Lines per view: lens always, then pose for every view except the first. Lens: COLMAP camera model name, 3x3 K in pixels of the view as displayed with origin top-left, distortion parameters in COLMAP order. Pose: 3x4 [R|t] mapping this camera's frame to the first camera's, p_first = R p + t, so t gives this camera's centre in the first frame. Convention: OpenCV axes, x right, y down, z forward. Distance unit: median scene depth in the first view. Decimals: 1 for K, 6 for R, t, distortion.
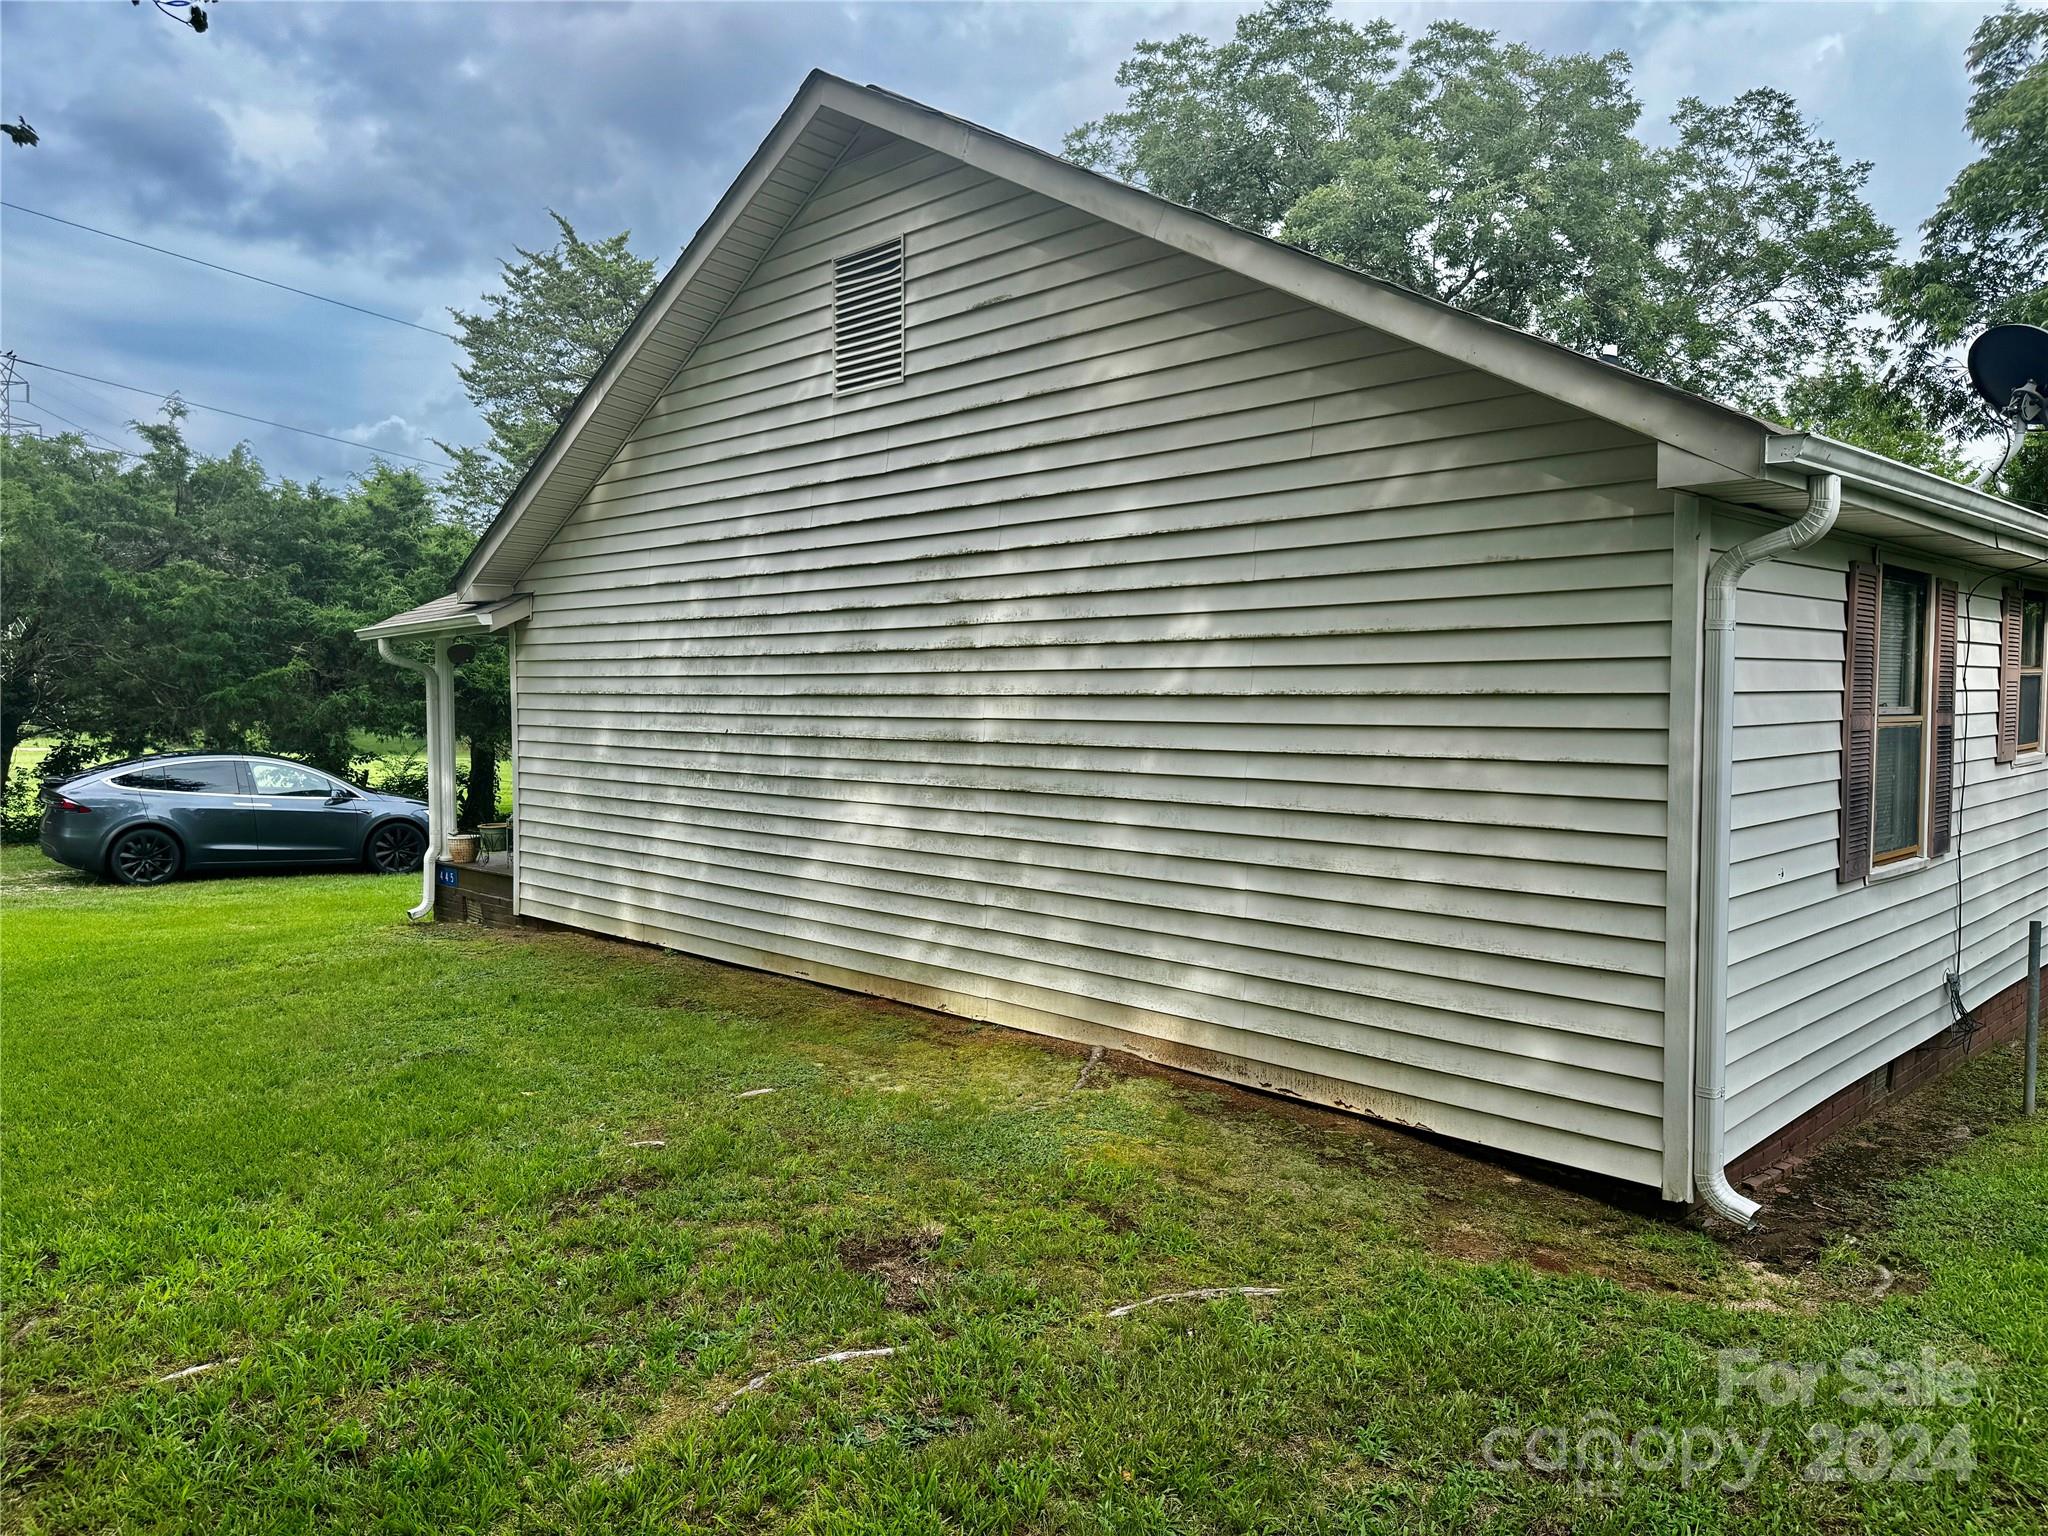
lens RADIAL K [[1429.6, 0, 1038.4], [0, 1429.6, 770.1], [0, 0, 1]] dist [0.056694, -0.000017]
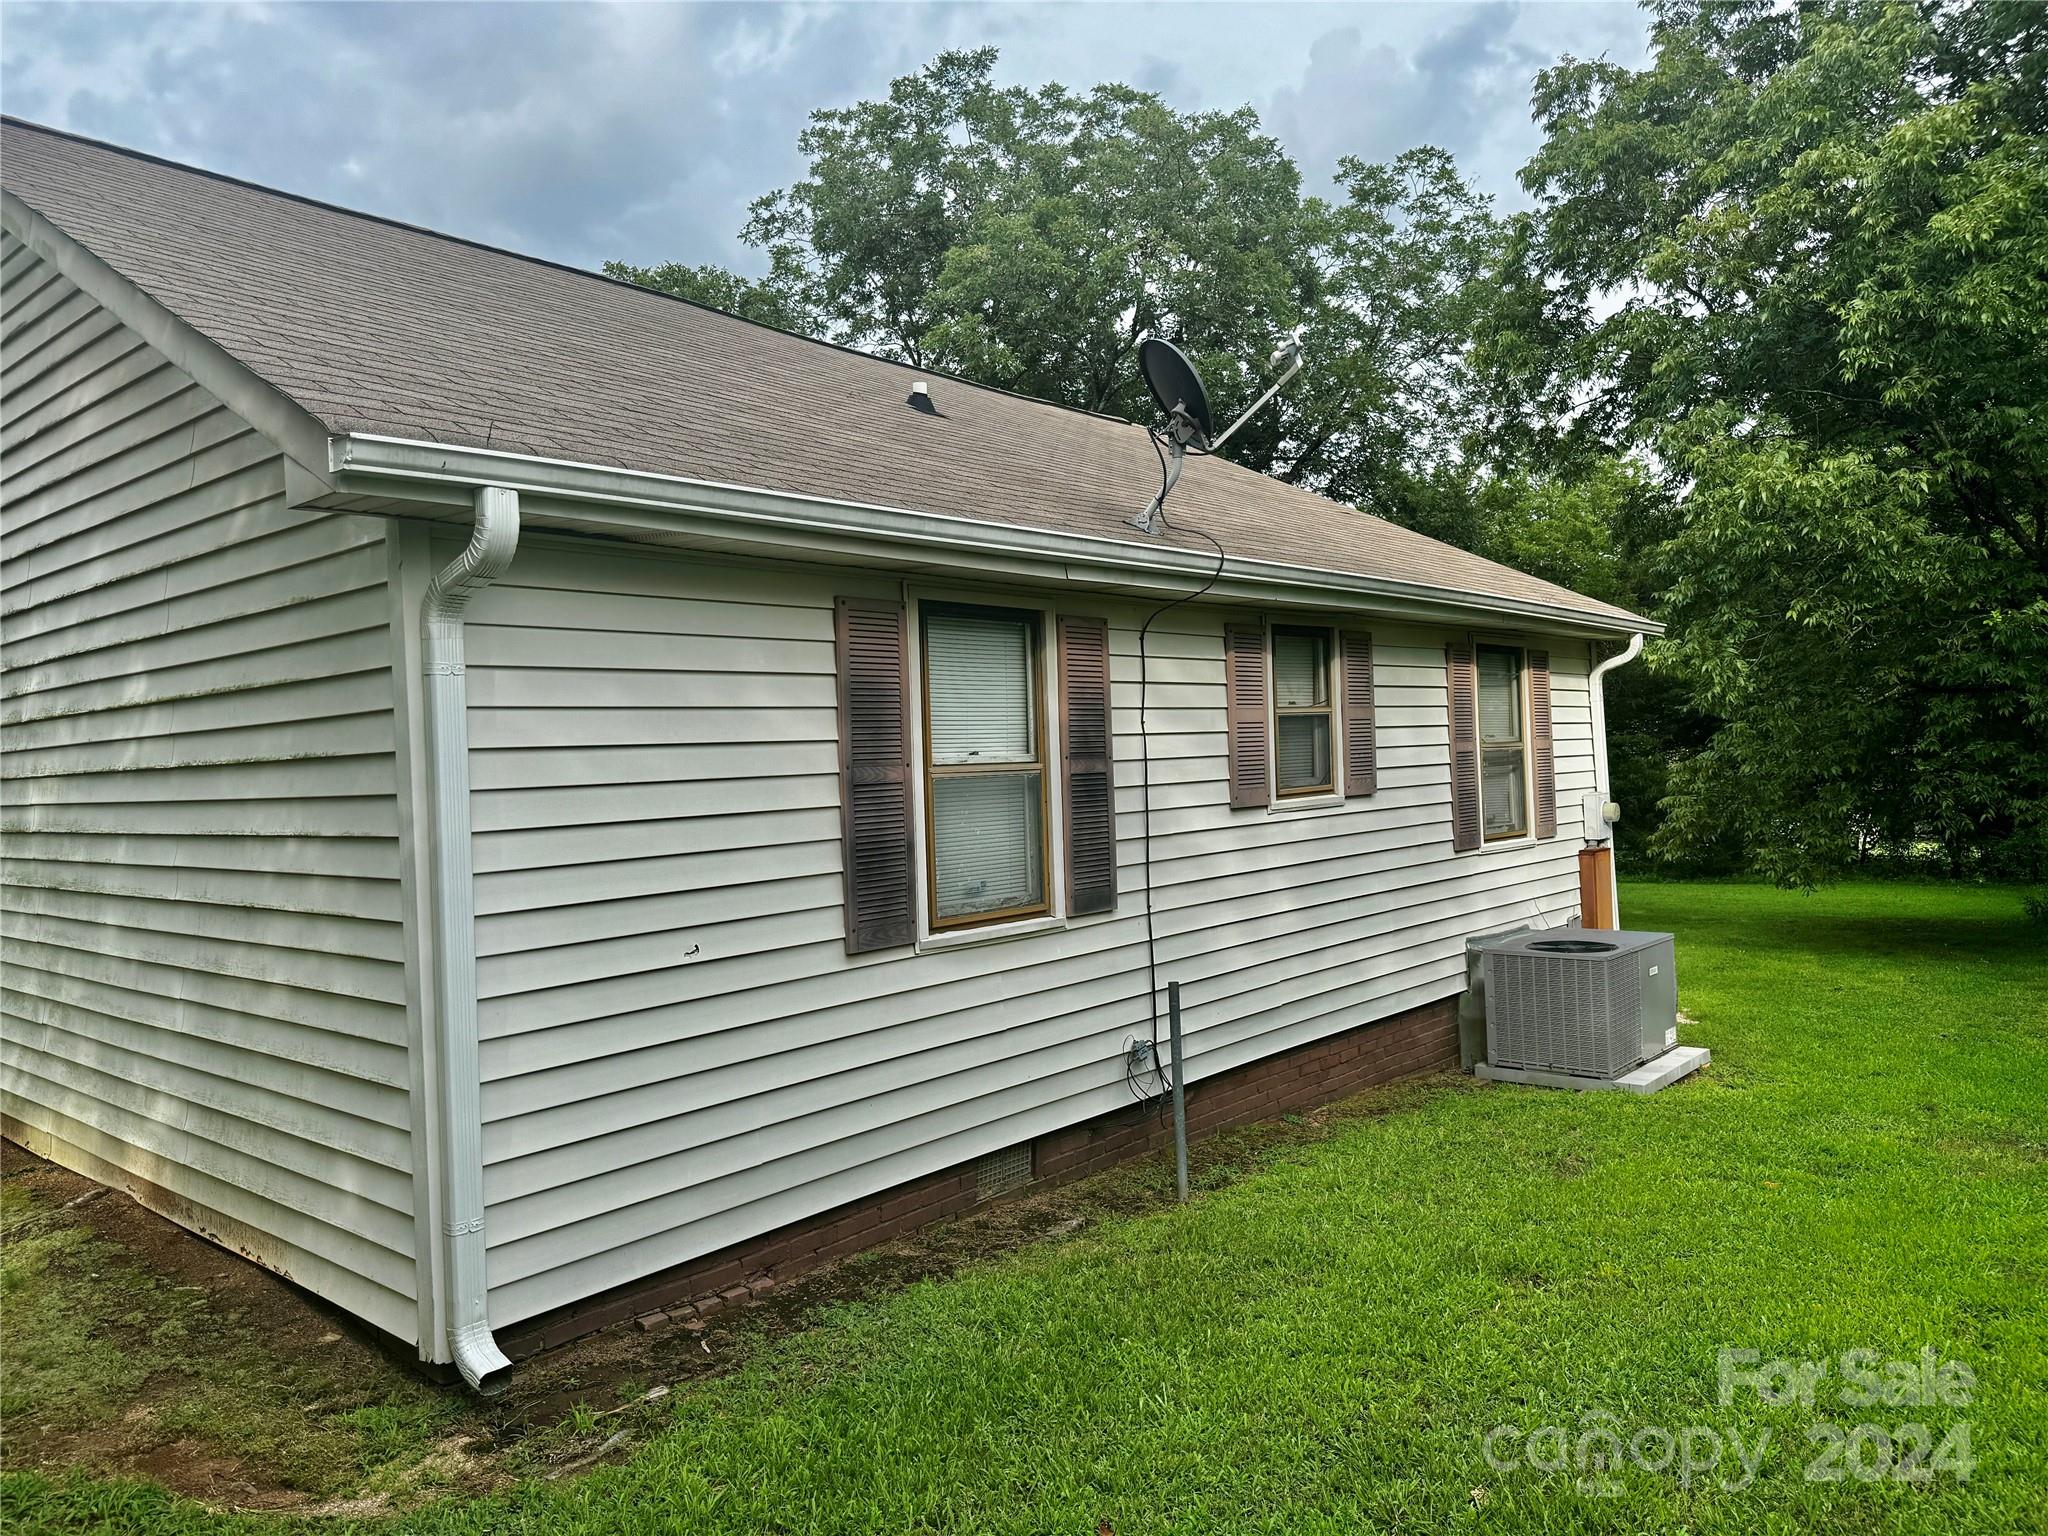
lens RADIAL K [[1429.6, 0, 1009.6], [0, 1429.6, 777.9], [0, 0, 1]] dist [0.056694, -0.000017]
pose [[0.998447, -0.038469, 0.040300, 0.213219], [0.040196, 0.998268, -0.042964, 0.003920], [-0.038577, 0.044517, 0.998264, 0.040148]]
